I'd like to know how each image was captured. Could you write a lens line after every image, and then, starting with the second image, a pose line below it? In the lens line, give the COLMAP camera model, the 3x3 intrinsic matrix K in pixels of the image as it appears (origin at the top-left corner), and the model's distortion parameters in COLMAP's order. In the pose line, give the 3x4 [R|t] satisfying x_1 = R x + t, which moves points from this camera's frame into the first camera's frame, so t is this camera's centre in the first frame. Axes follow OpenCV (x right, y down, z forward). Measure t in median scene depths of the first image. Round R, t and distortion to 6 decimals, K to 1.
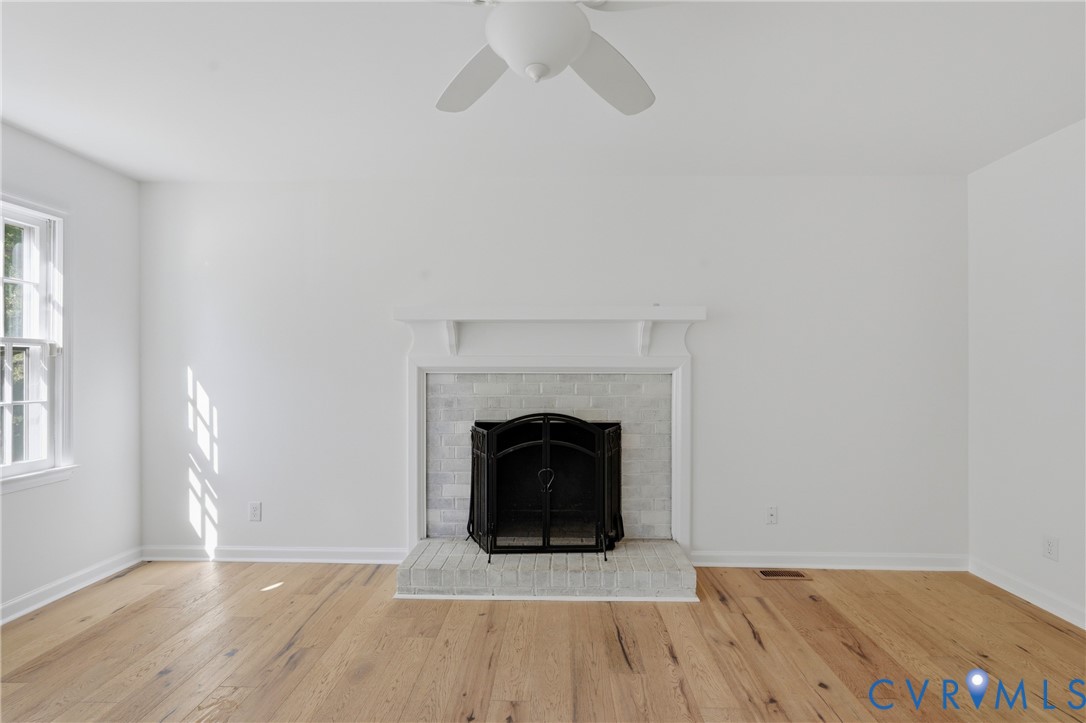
lens RADIAL K [[496.7, 0, 546.4], [0, 496.7, 368.2], [0, 0, 1]] dist [0.000481, -0.000991]
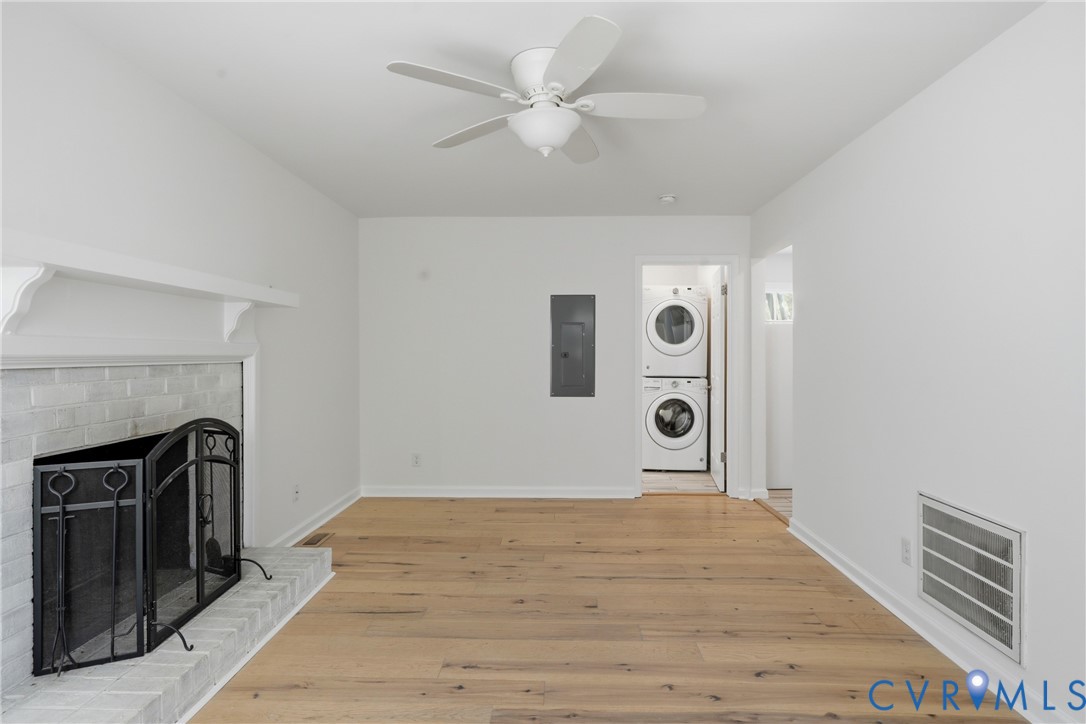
lens RADIAL K [[567.6, 0, 542.4], [0, 567.6, 359.1], [0, 0, 1]] dist [-0.003510, 0.000245]
pose [[0.001201, -0.009214, 0.999957, -0.854471], [0.001959, 0.999956, 0.009212, -0.003295], [-0.999997, 0.001947, 0.001219, 0.517806]]
